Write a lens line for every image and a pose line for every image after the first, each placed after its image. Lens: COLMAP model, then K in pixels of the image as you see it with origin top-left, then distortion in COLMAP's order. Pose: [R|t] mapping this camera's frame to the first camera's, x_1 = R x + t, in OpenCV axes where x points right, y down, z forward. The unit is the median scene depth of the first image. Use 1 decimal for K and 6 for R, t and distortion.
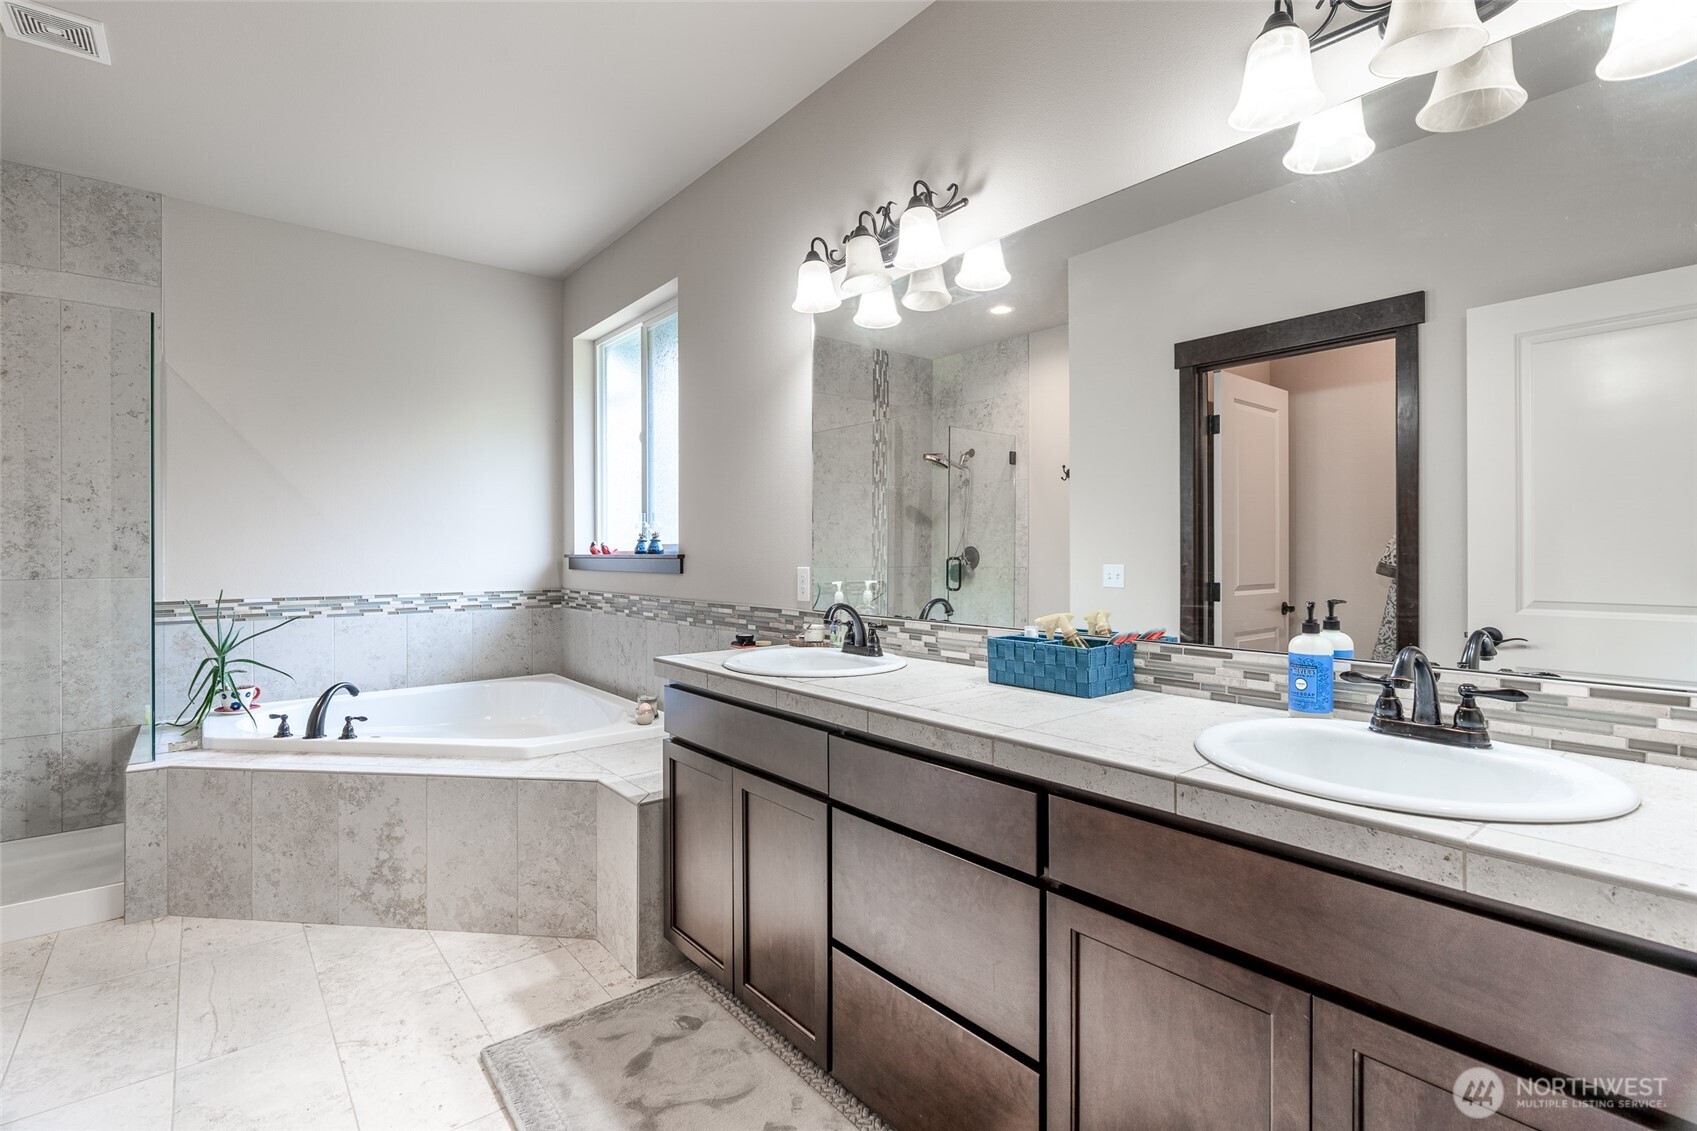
lens RADIAL K [[795.6, 0, 846.4], [0, 795.6, 552.0], [0, 0, 1]] dist [-0.013012, 0.000334]
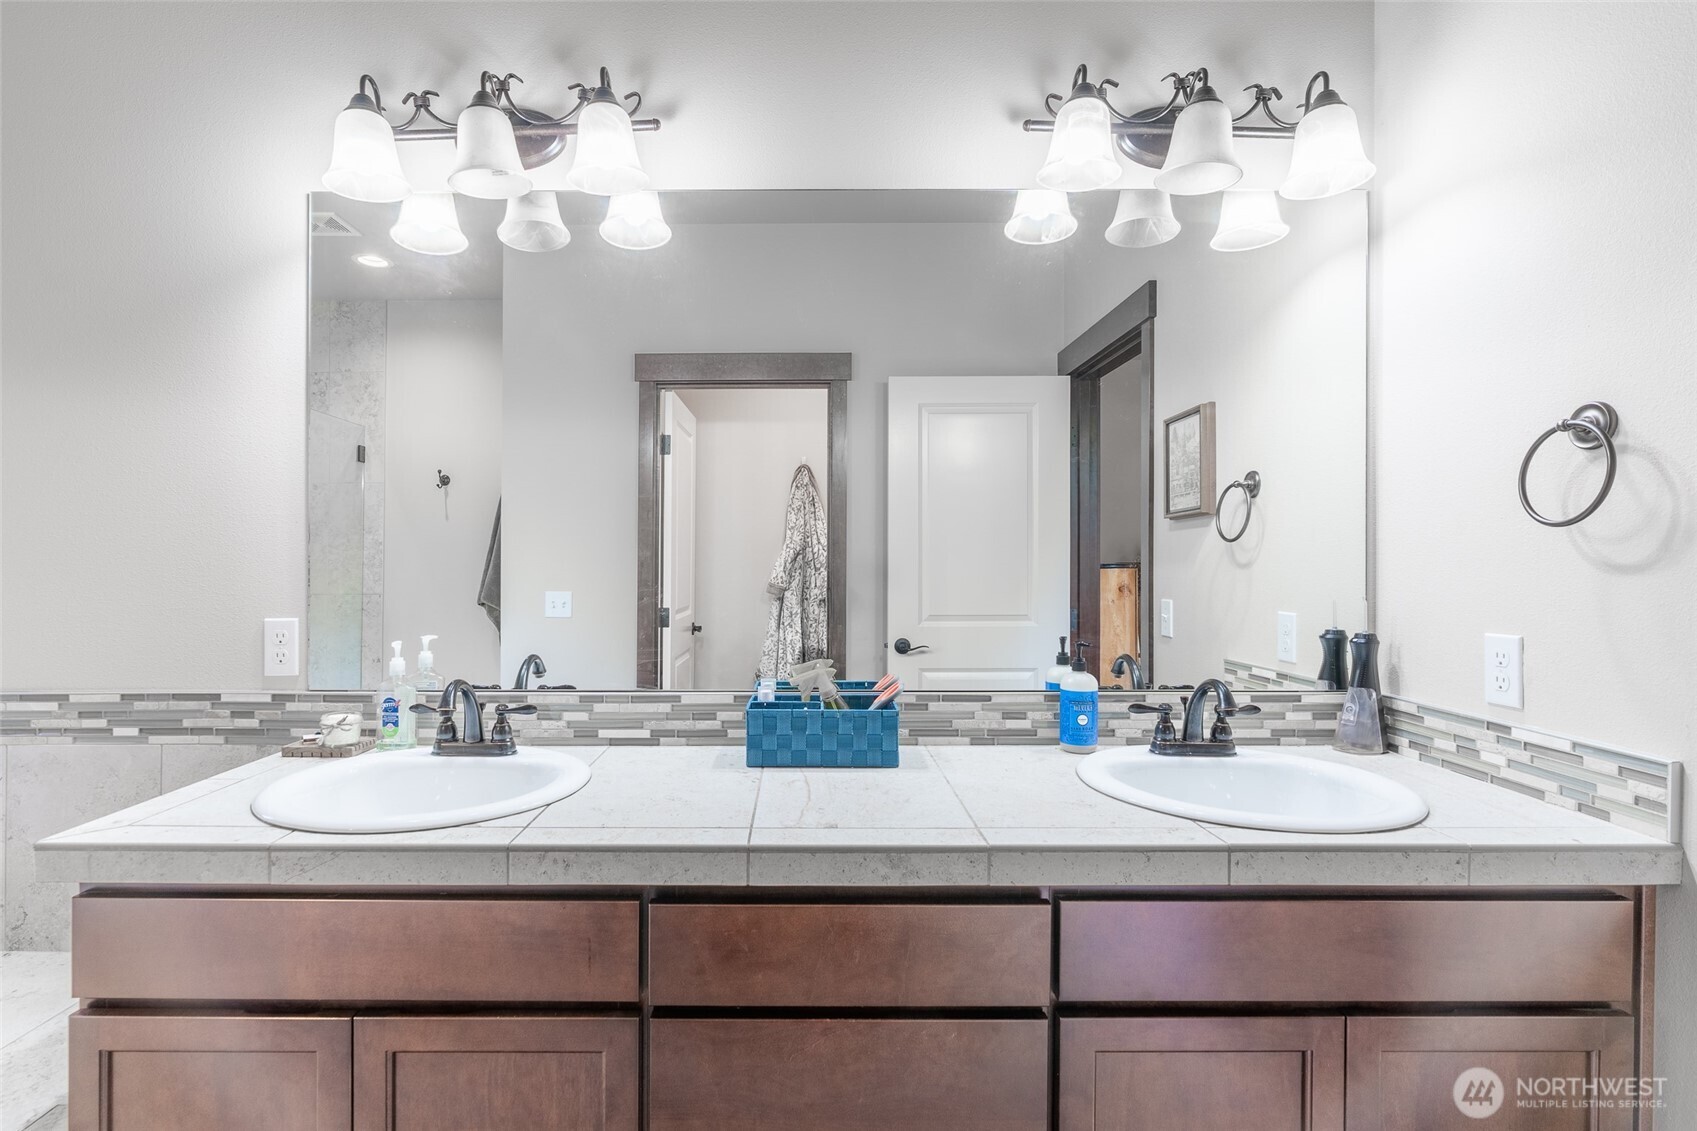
lens RADIAL K [[818.6, 0, 848.5], [0, 818.6, 565.5], [0, 0, 1]] dist [-0.011062, 0.000754]
pose [[0.637771, 0.000788, 0.770226, -0.265418], [-0.001113, 0.999999, -0.000101, -0.022257], [-0.770225, -0.000793, 0.637772, 0.305893]]
